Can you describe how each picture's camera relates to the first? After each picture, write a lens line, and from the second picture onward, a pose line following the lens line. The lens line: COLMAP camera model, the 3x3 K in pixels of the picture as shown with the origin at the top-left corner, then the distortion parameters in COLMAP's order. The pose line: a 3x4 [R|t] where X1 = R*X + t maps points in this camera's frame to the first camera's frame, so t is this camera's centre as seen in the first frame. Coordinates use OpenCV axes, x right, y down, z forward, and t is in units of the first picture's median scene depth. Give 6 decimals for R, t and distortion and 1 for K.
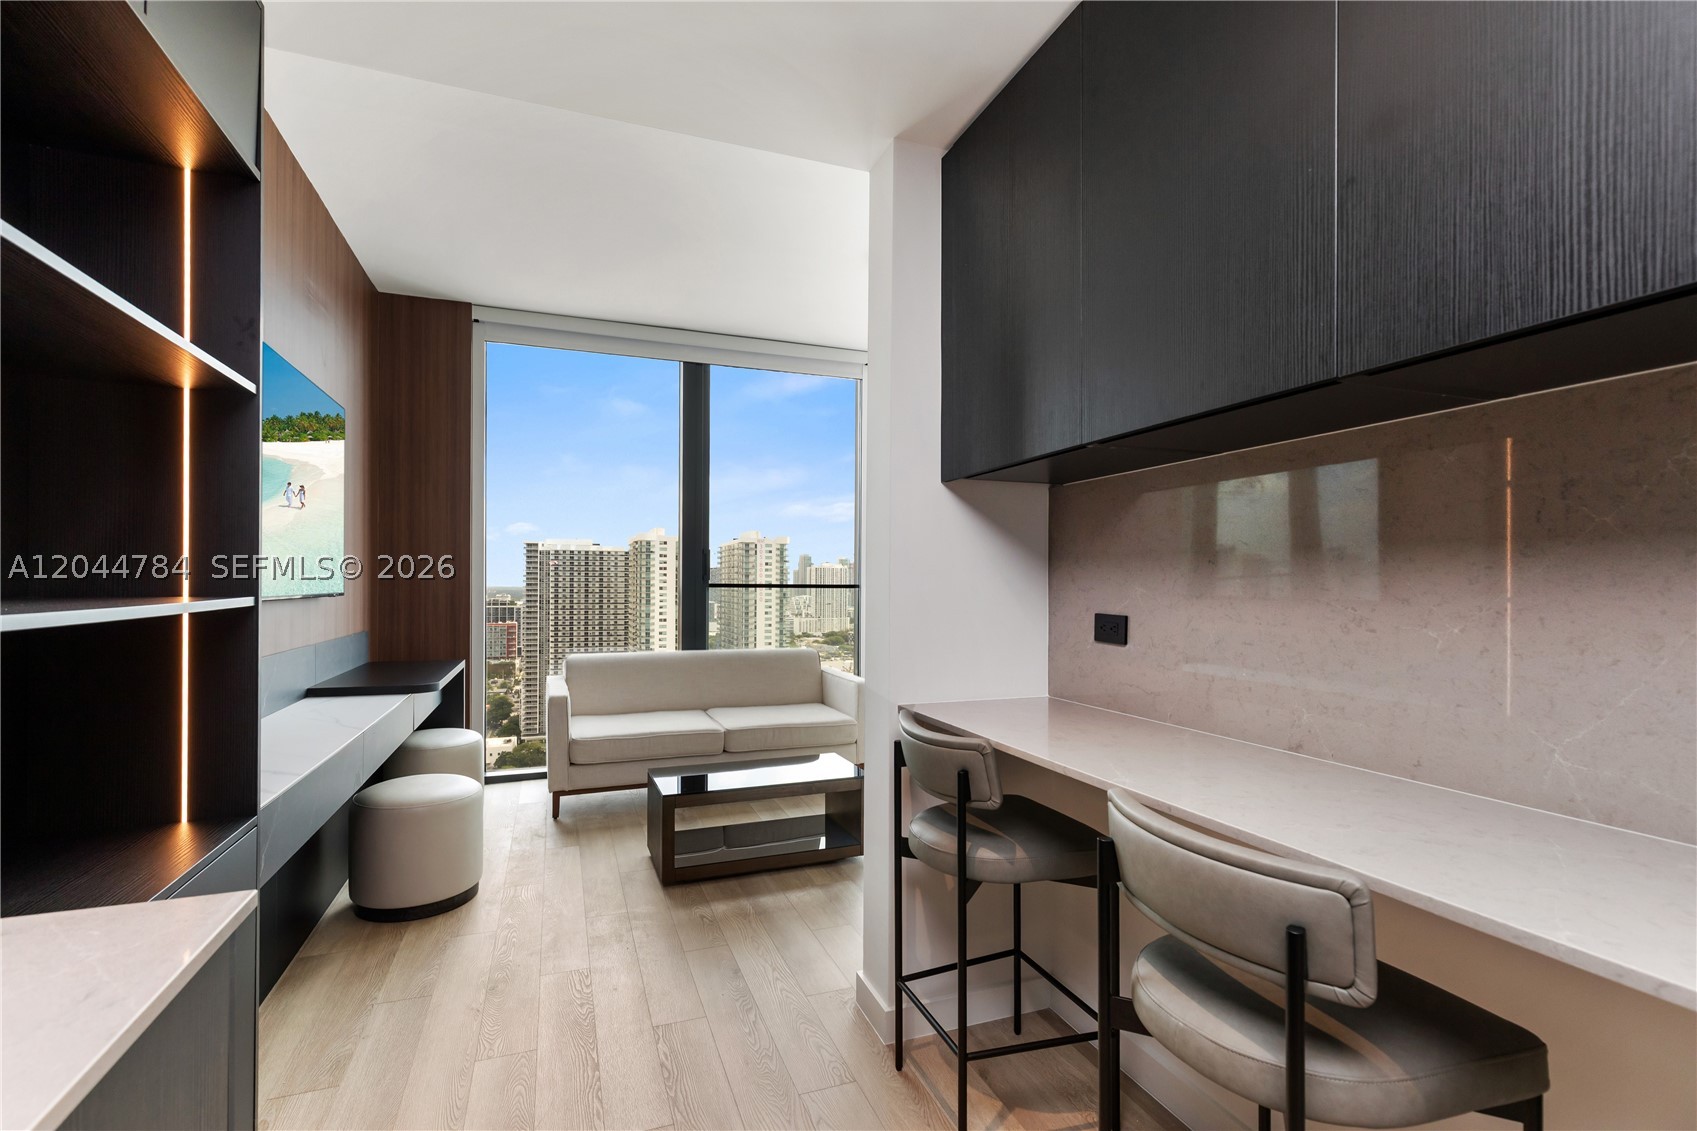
lens RADIAL K [[766.2, 0, 831.8], [0, 766.2, 580.7], [0, 0, 1]] dist [0.008922, -0.004733]
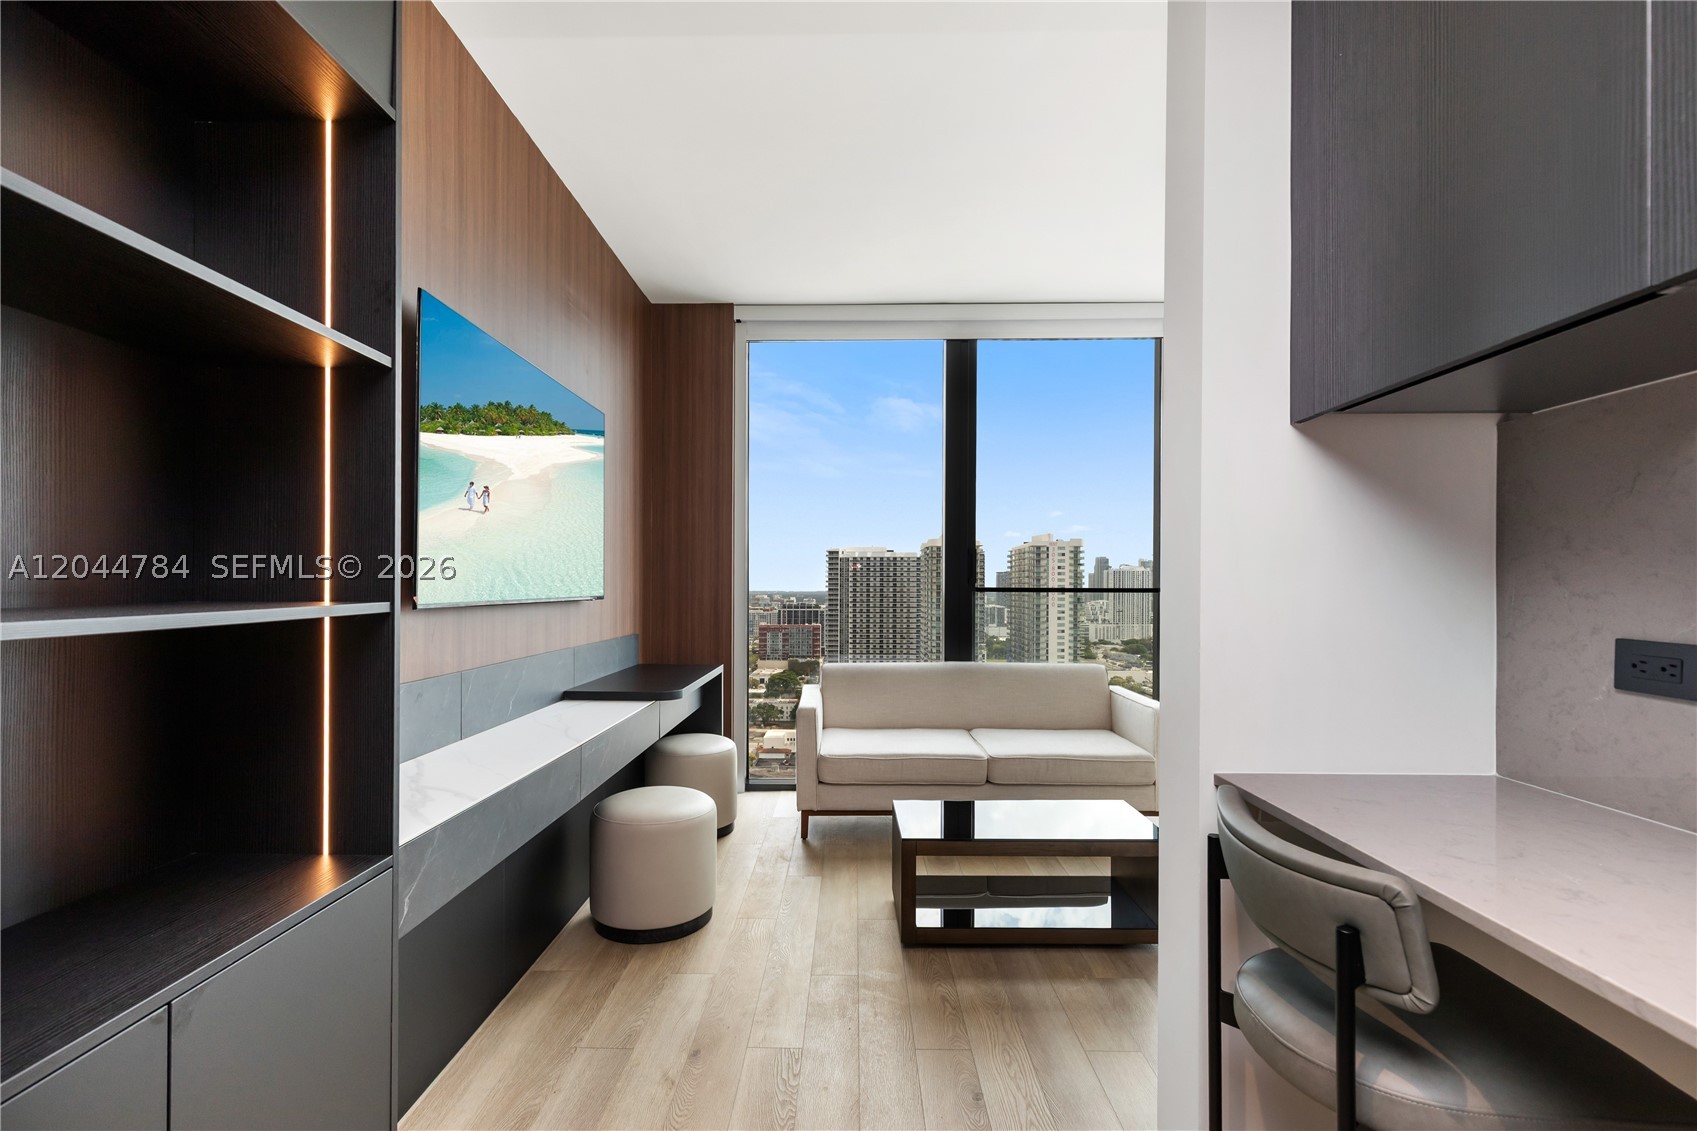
lens RADIAL K [[766.2, 0, 836.1], [0, 766.2, 590.2], [0, 0, 1]] dist [0.008922, -0.004733]
pose [[0.932994, -0.000989, -0.359891, 0.029320], [0.003378, 0.999976, 0.006010, 0.003614], [0.359876, -0.006823, 0.932975, 0.366878]]
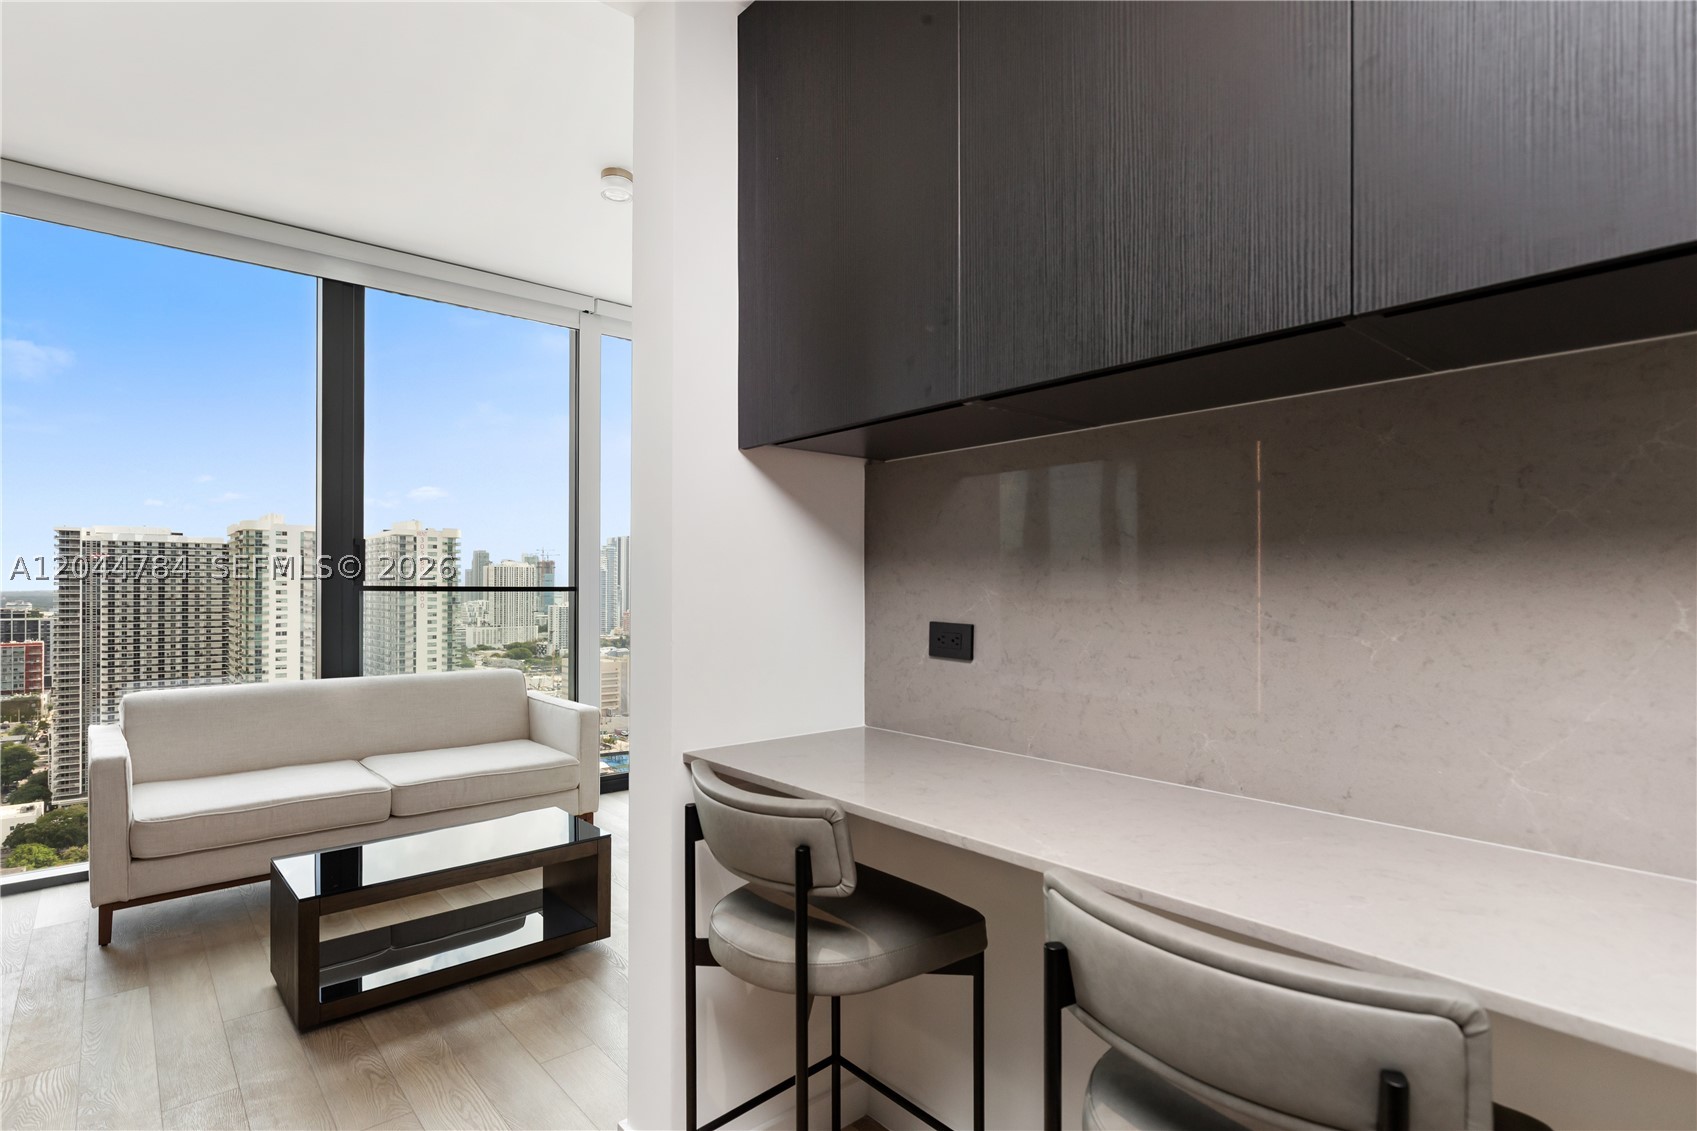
lens RADIAL K [[848.9, 0, 838.7], [0, 848.9, 584.6], [0, 0, 1]] dist [-0.000116, -0.000866]
pose [[0.934448, -0.001961, 0.356096, -0.079644], [0.000934, 0.999995, 0.003057, 0.000811], [-0.356100, -0.002524, 0.934445, 0.253649]]
